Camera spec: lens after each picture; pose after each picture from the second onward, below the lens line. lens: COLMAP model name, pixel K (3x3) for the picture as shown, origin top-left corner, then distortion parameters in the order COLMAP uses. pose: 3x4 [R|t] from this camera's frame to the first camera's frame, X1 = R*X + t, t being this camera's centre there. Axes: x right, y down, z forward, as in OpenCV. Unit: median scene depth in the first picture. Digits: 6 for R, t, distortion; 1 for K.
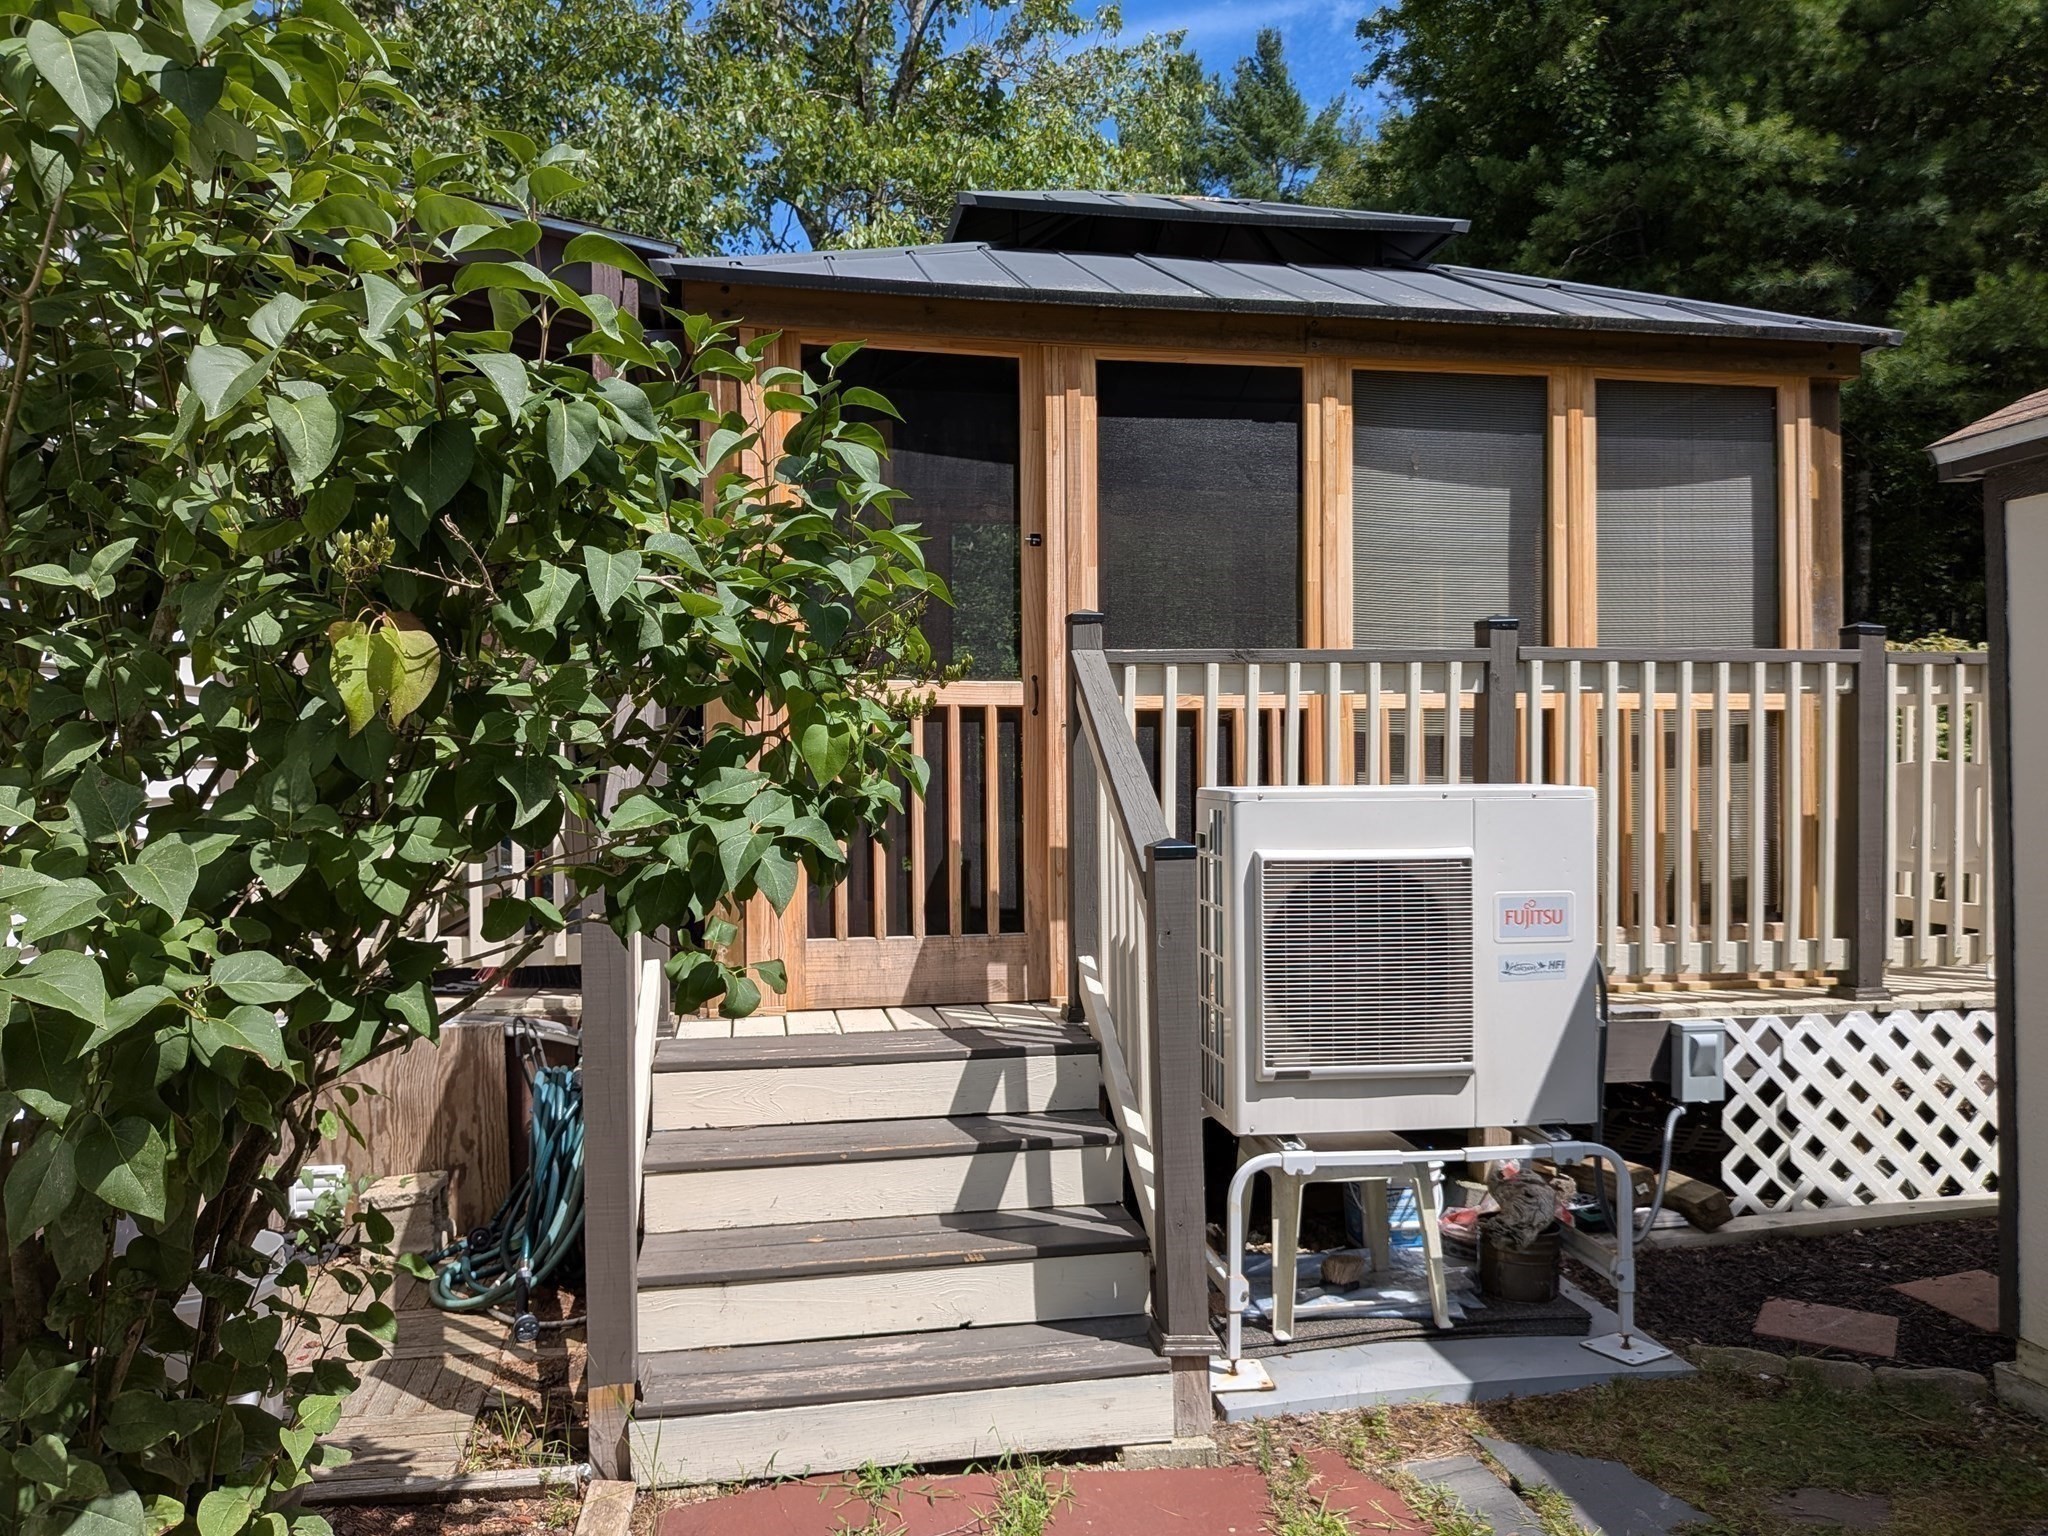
lens RADIAL K [[1443.7, 0, 1133.2], [0, 1443.7, 769.8], [0, 0, 1]] dist [0.070152, -0.096849]
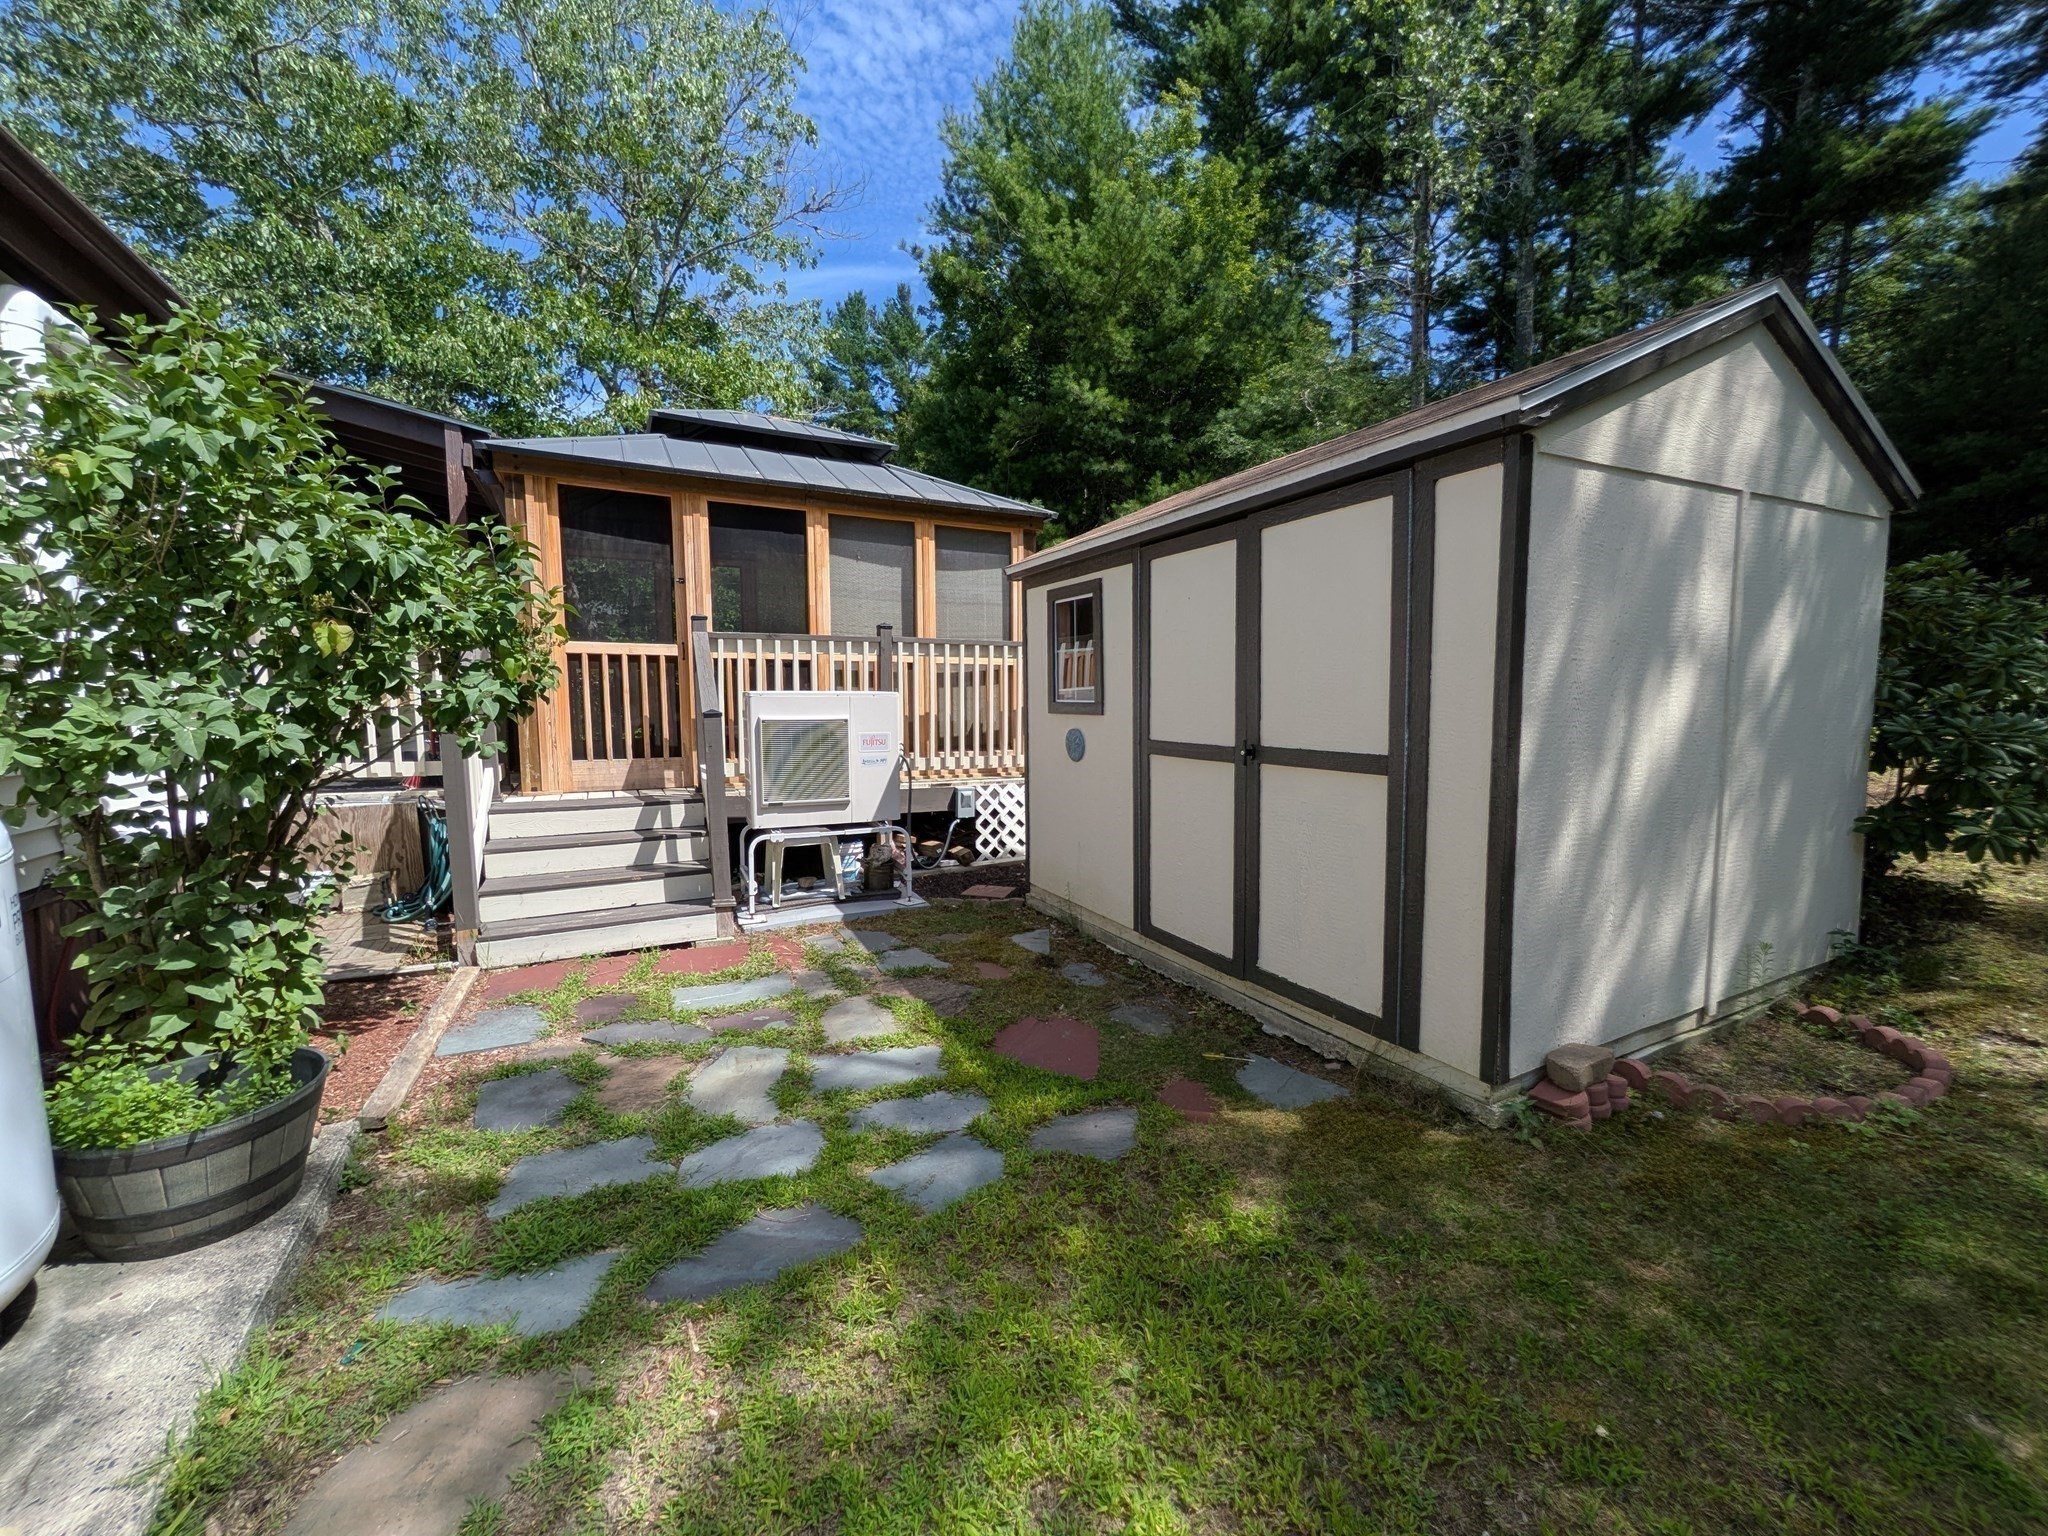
lens RADIAL K [[824.9, 0, 1089.2], [0, 824.9, 769.8], [0, 0, 1]] dist [0.015607, -0.008291]
pose [[0.968058, -0.011880, 0.250444, 0.235740], [-0.009422, 0.996448, 0.083684, 0.020104], [-0.250549, -0.083371, 0.964507, -0.446499]]
